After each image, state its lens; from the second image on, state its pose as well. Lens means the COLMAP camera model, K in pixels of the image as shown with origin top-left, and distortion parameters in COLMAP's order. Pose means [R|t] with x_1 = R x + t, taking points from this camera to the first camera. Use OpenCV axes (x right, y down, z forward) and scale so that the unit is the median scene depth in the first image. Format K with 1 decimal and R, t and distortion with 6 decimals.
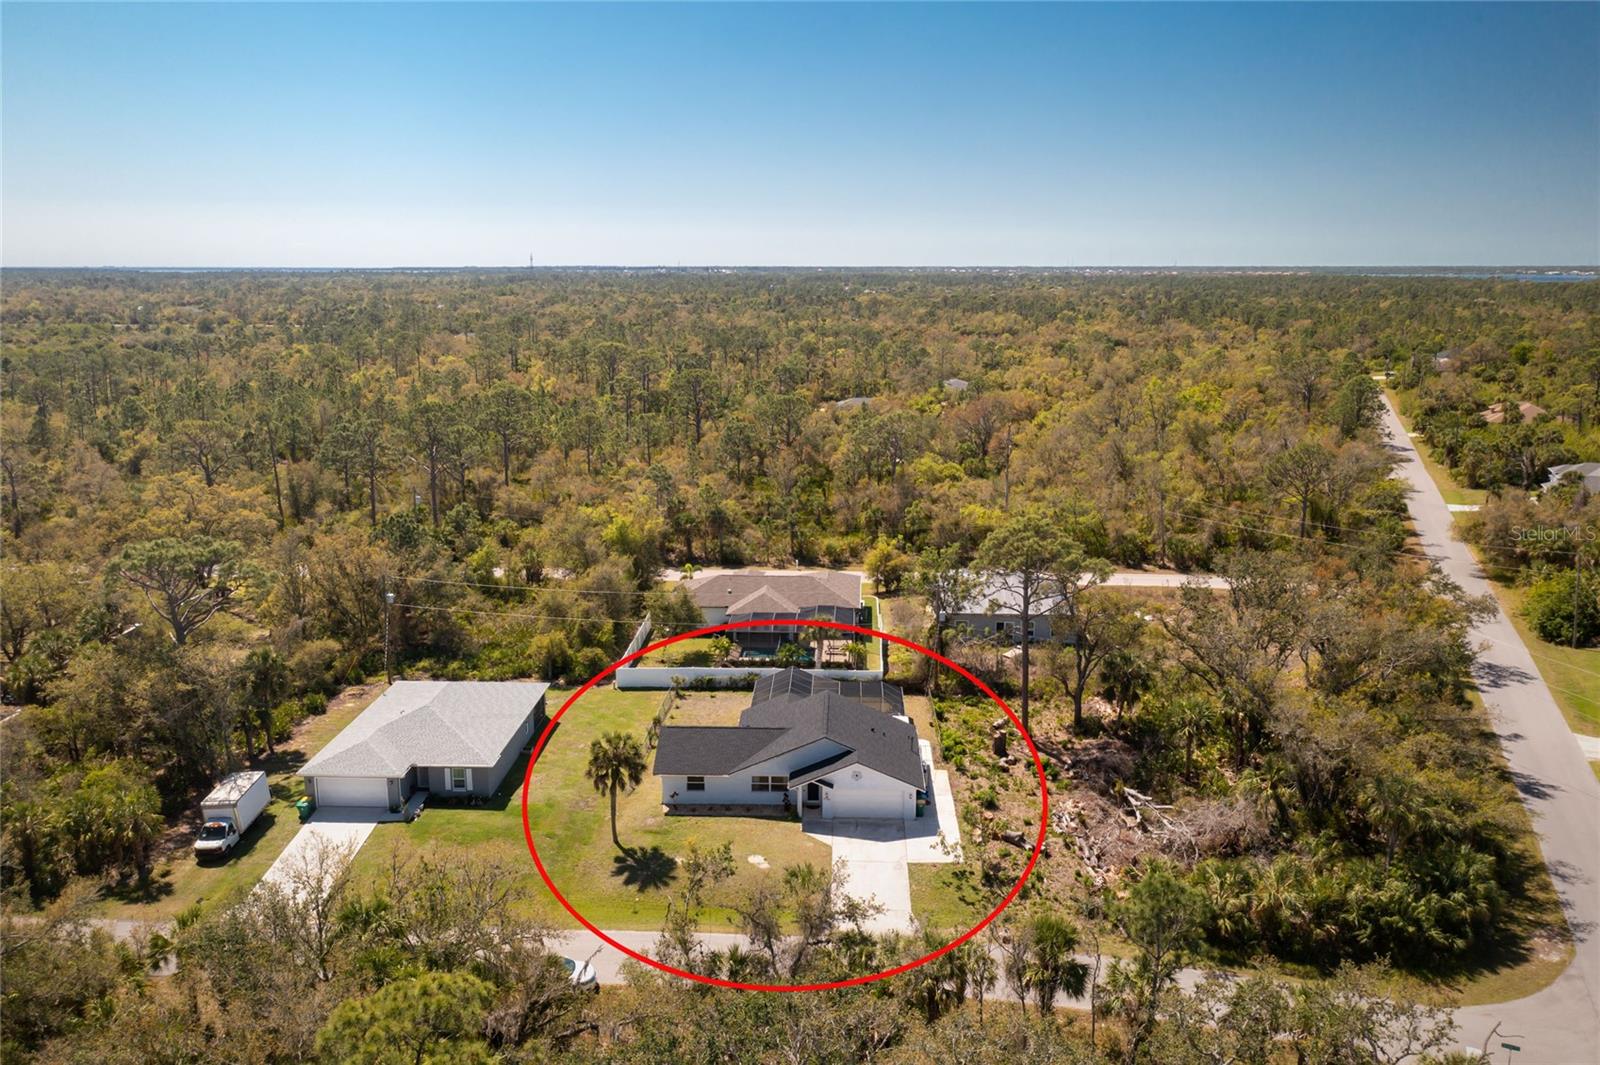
lens RADIAL K [[1281.5, 0, 800.0], [0, 1281.5, 532.5], [0, 0, 1]] dist [-0.017015, -0.001163]
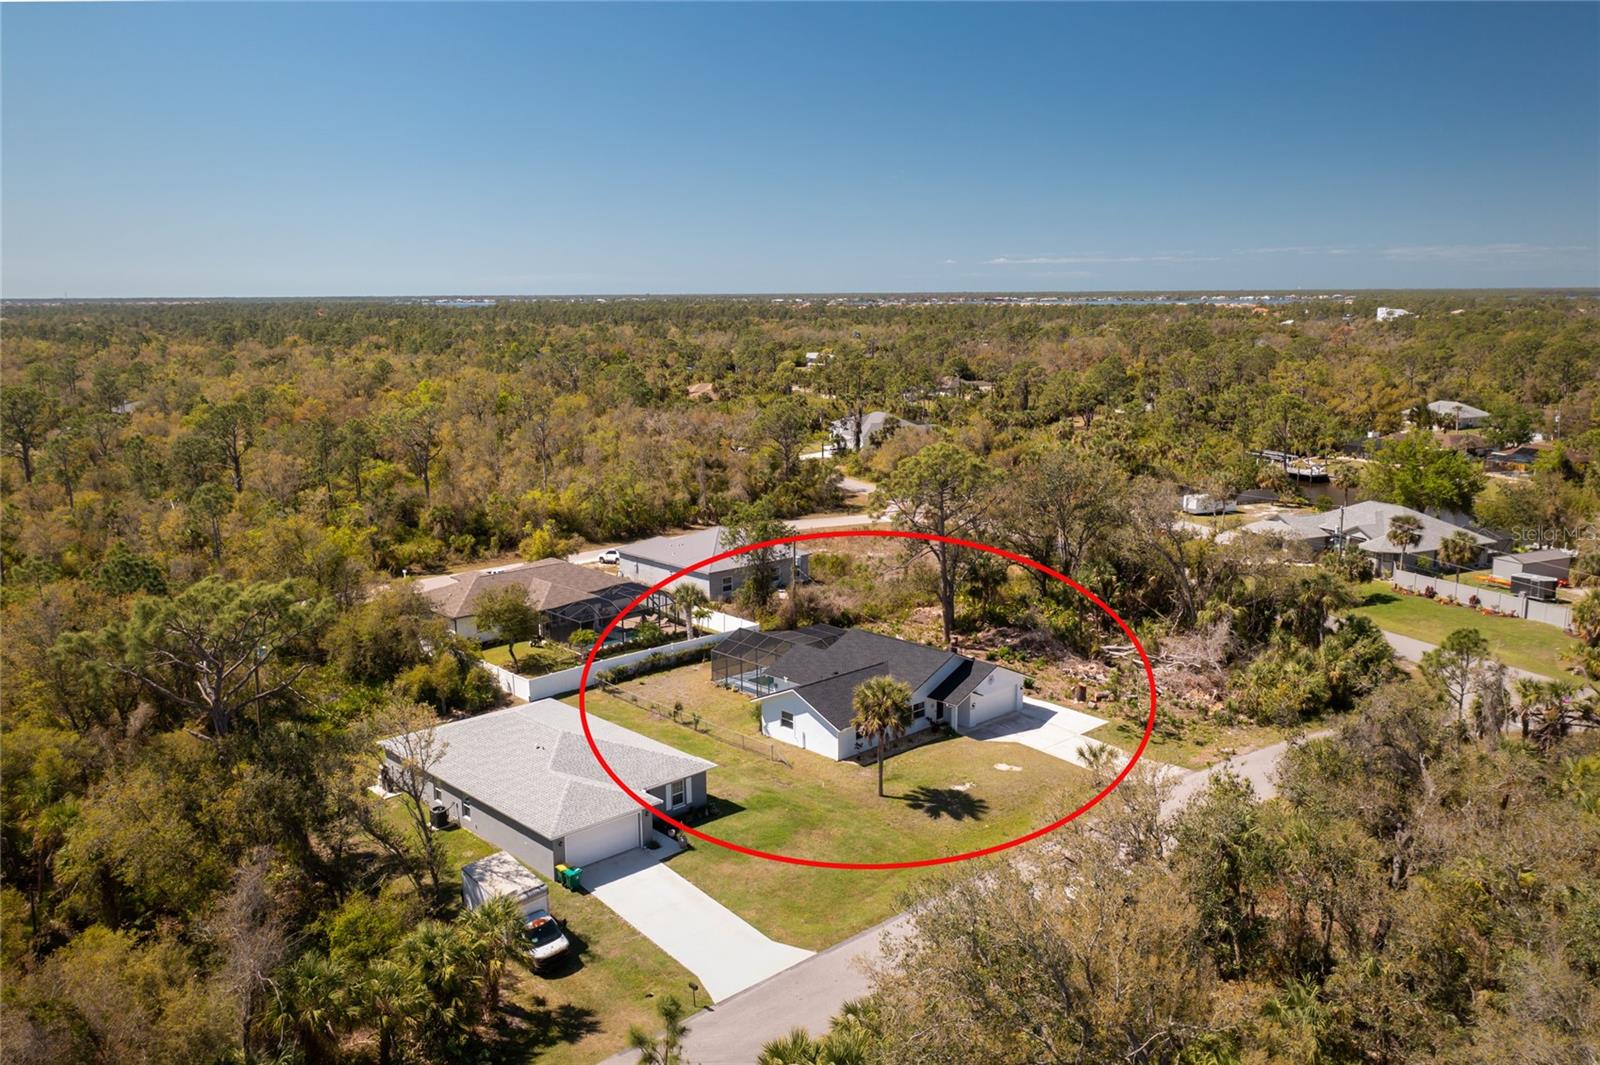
lens RADIAL K [[1281.5, 0, 800.0], [0, 1281.5, 532.5], [0, 0, 1]] dist [-0.017015, -0.001163]
pose [[0.702101, -0.140574, 0.698064, -0.781826], [0.146769, 0.987839, 0.051310, -0.009725], [-0.696788, 0.066429, 0.714194, 0.330352]]
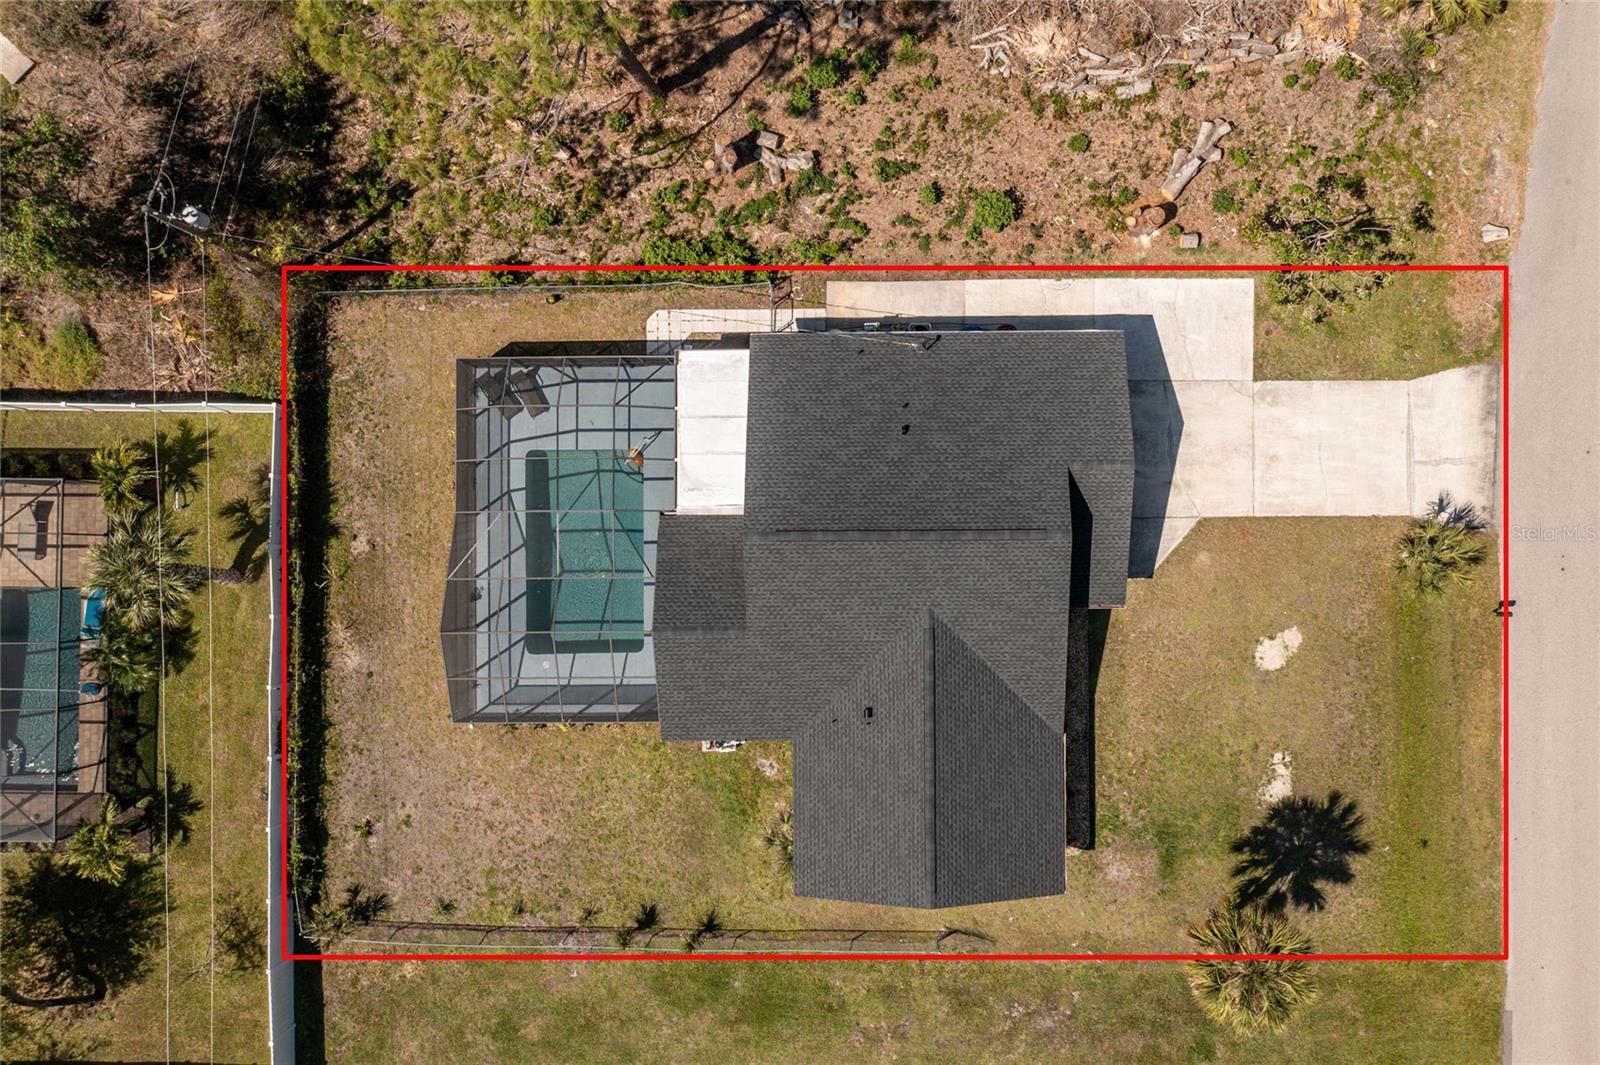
lens RADIAL K [[1281.5, 0, 800.0], [0, 1281.5, 532.5], [0, 0, 1]] dist [-0.017015, -0.001163]
pose [[-0.041102, -0.999096, 0.010836, 0.019514], [0.225736, 0.001279, 0.974188, -0.297871], [-0.973321, 0.042488, 0.225479, 0.985944]]
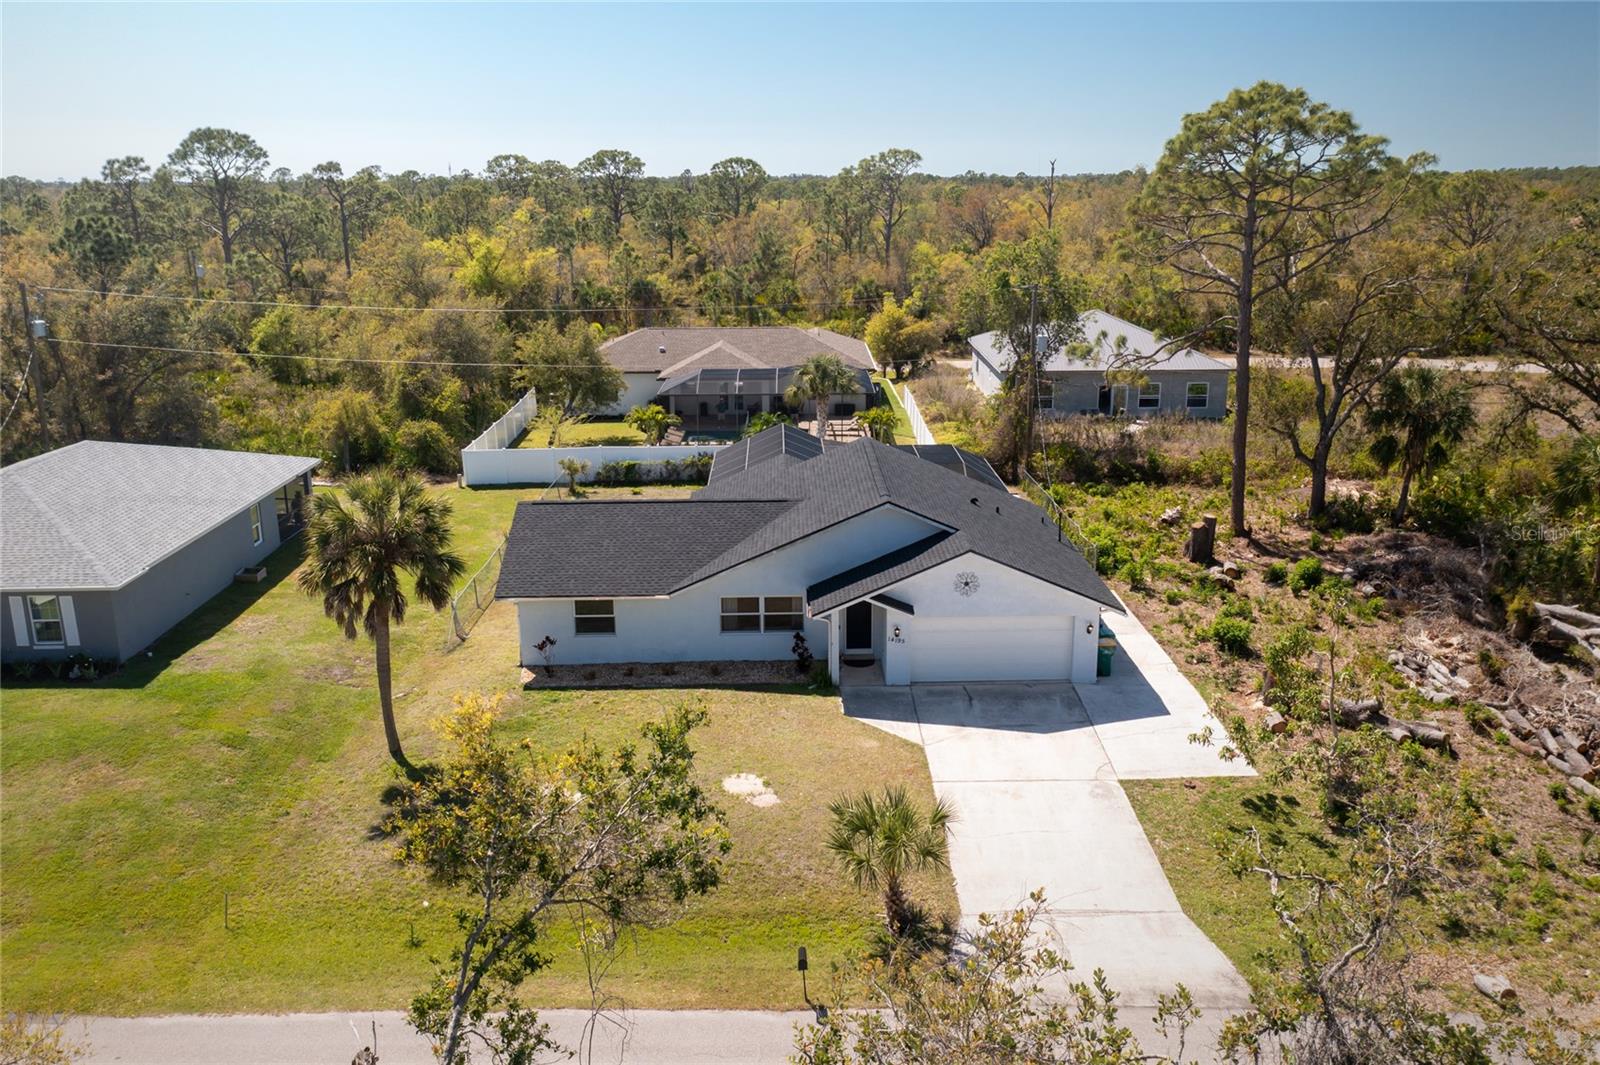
lens RADIAL K [[1281.5, 0, 800.0], [0, 1281.5, 532.5], [0, 0, 1]] dist [-0.017015, -0.001163]
pose [[0.998496, -0.021136, 0.050594, -0.032527], [0.017812, 0.997708, 0.065274, 0.140228], [-0.051857, -0.064275, 0.996584, 0.561517]]
